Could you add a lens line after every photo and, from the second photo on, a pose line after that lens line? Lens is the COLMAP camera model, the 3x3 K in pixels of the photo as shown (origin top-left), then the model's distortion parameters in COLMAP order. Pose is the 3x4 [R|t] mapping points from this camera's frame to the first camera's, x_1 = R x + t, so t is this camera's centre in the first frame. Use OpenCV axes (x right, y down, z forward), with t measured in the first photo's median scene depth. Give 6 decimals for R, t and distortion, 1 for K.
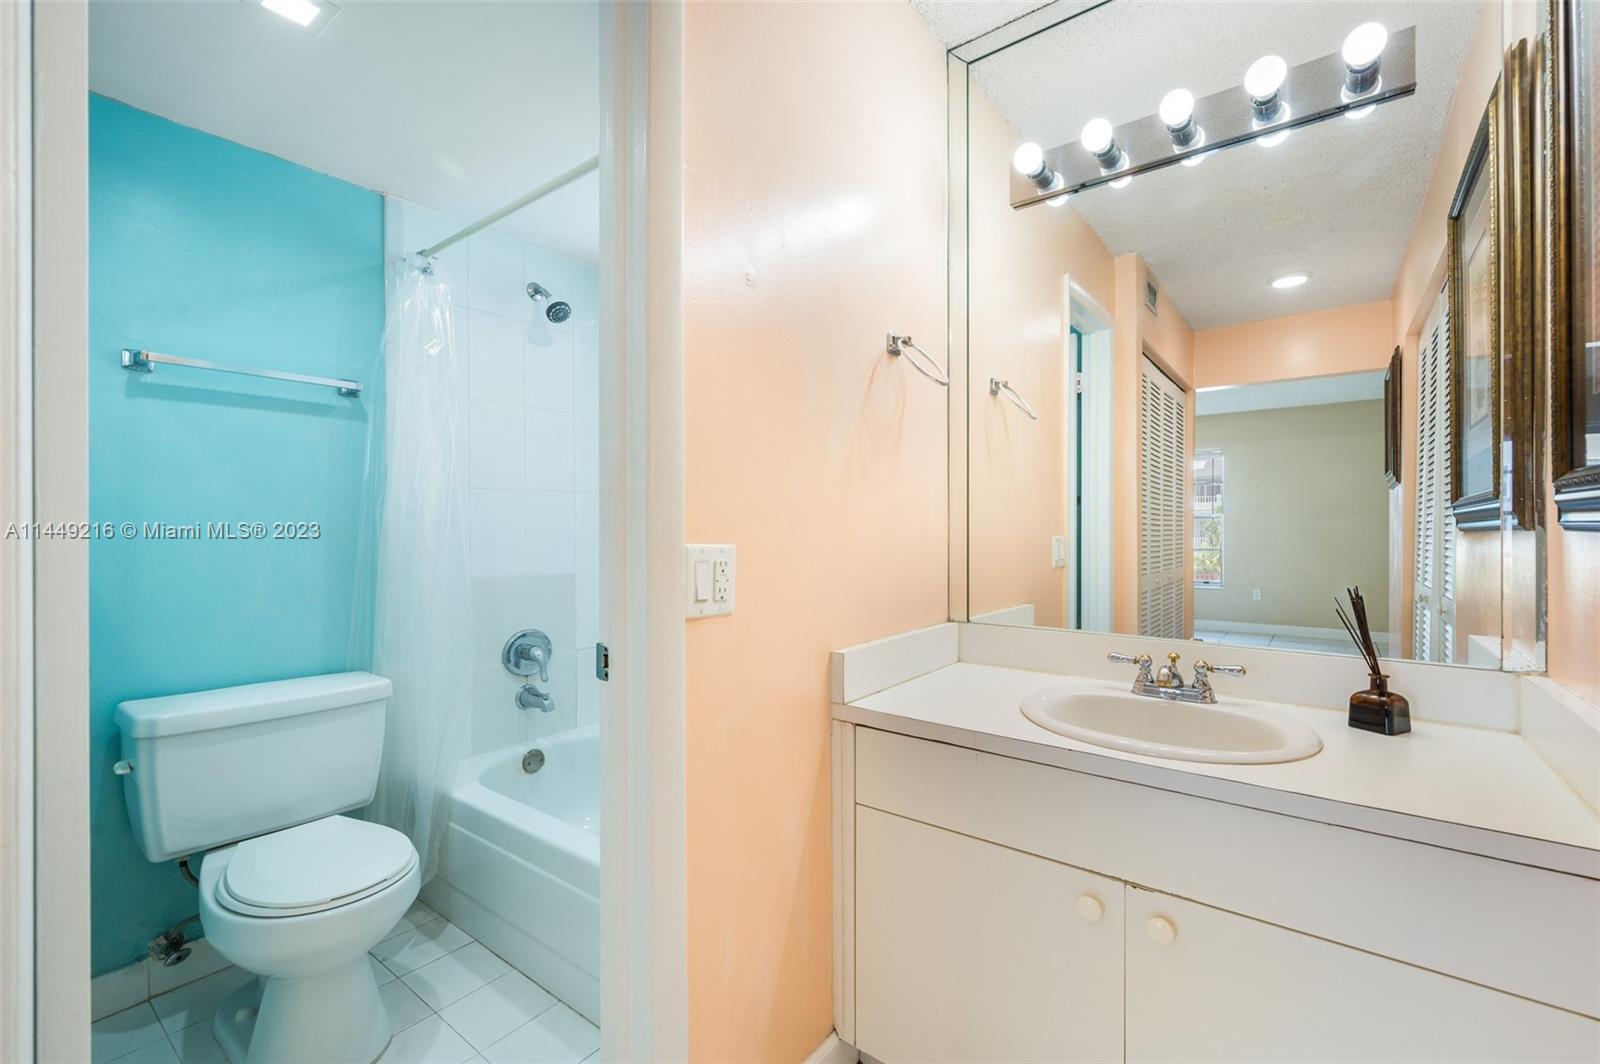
lens RADIAL K [[686.9, 0, 800.0], [0, 686.9, 532.0], [0, 0, 1]] dist [-0.000238, -0.000011]
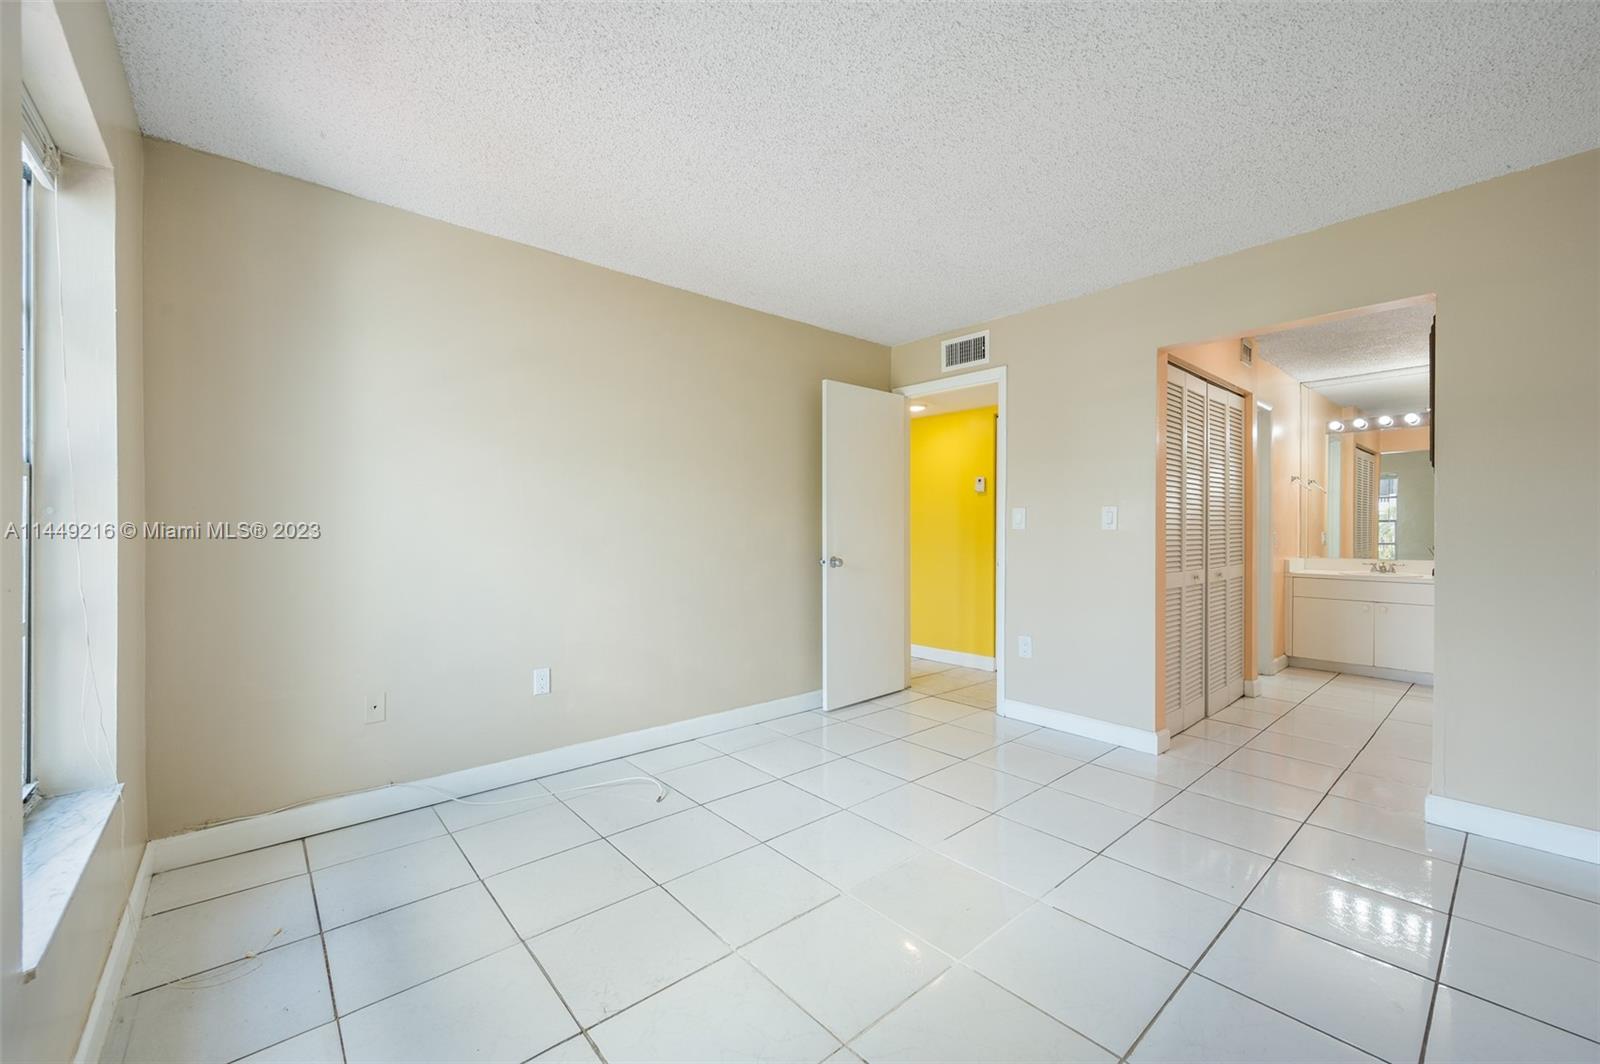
lens RADIAL K [[635.5, 0, 800.0], [0, 635.5, 532.0], [0, 0, 1]] dist [-0.001117, 0.000207]
pose [[0.979808, 0.004941, -0.199879, -2.008684], [-0.003545, 0.999967, 0.007338, -0.004769], [0.199908, -0.006481, 0.979793, -3.238873]]
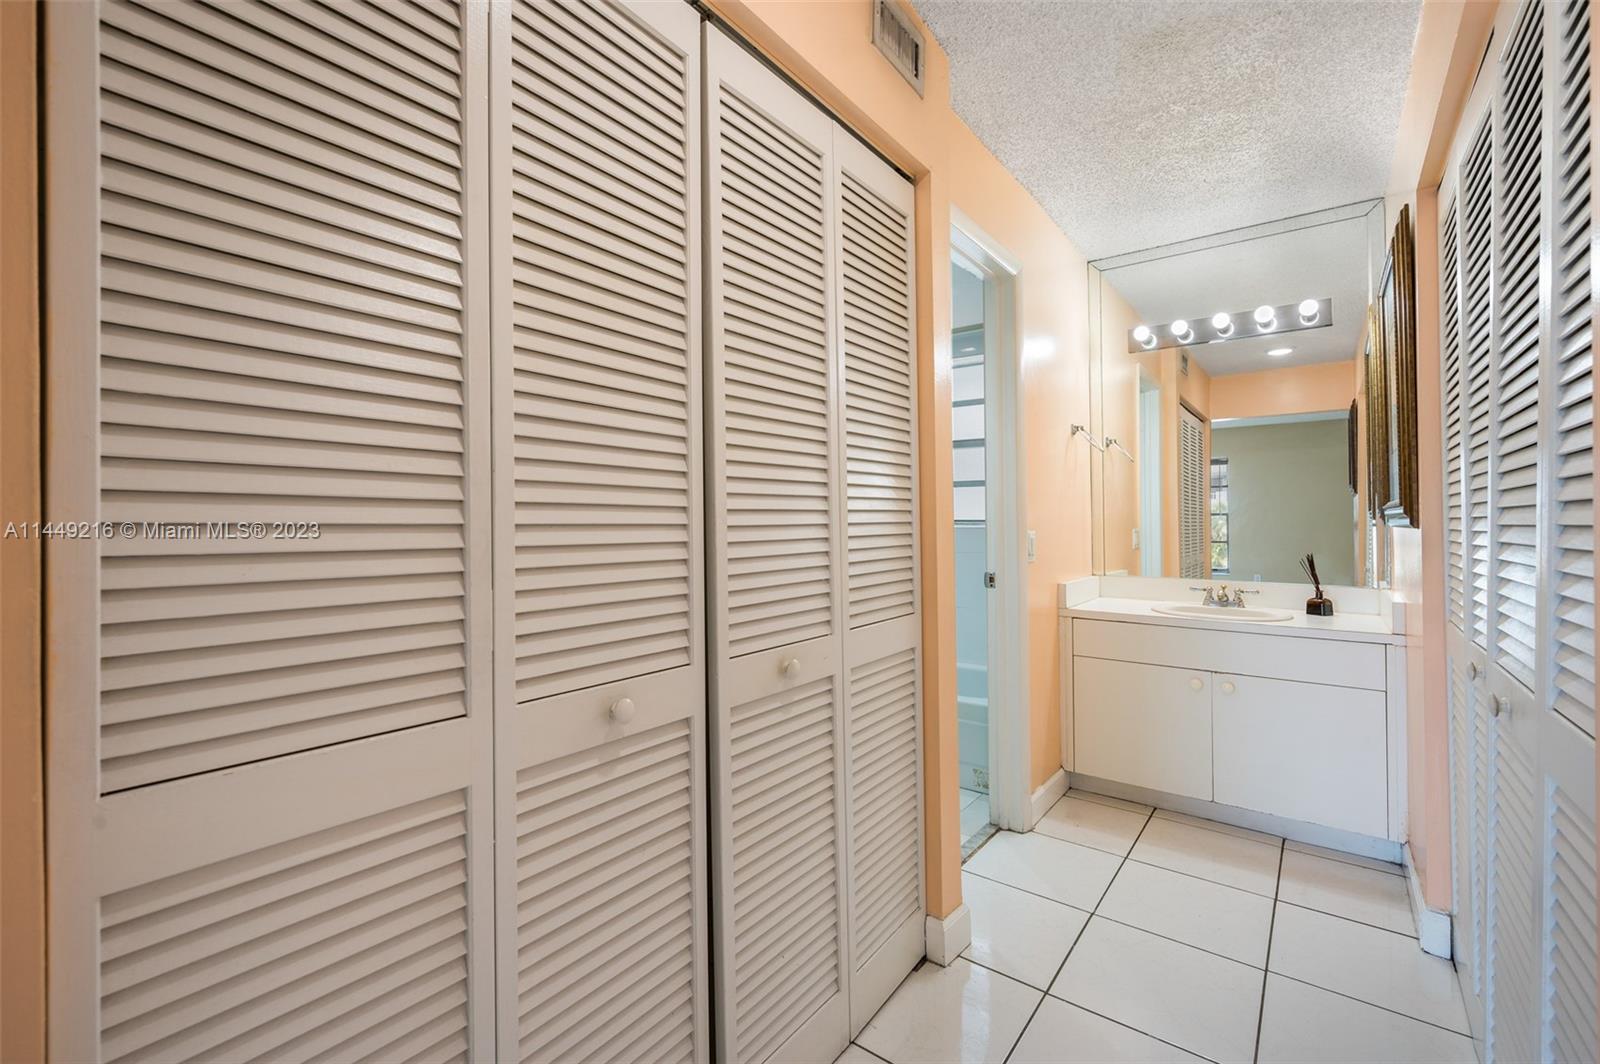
lens RADIAL K [[681.7, 0, 800.8], [0, 681.7, 506.3], [0, 0, 1]] dist [0.001805, 0.000072]
pose [[0.999986, 0.005328, 0.000270, -0.749070], [-0.005319, 0.999662, -0.025465, -0.002751], [-0.000406, 0.025463, 0.999676, -1.085278]]
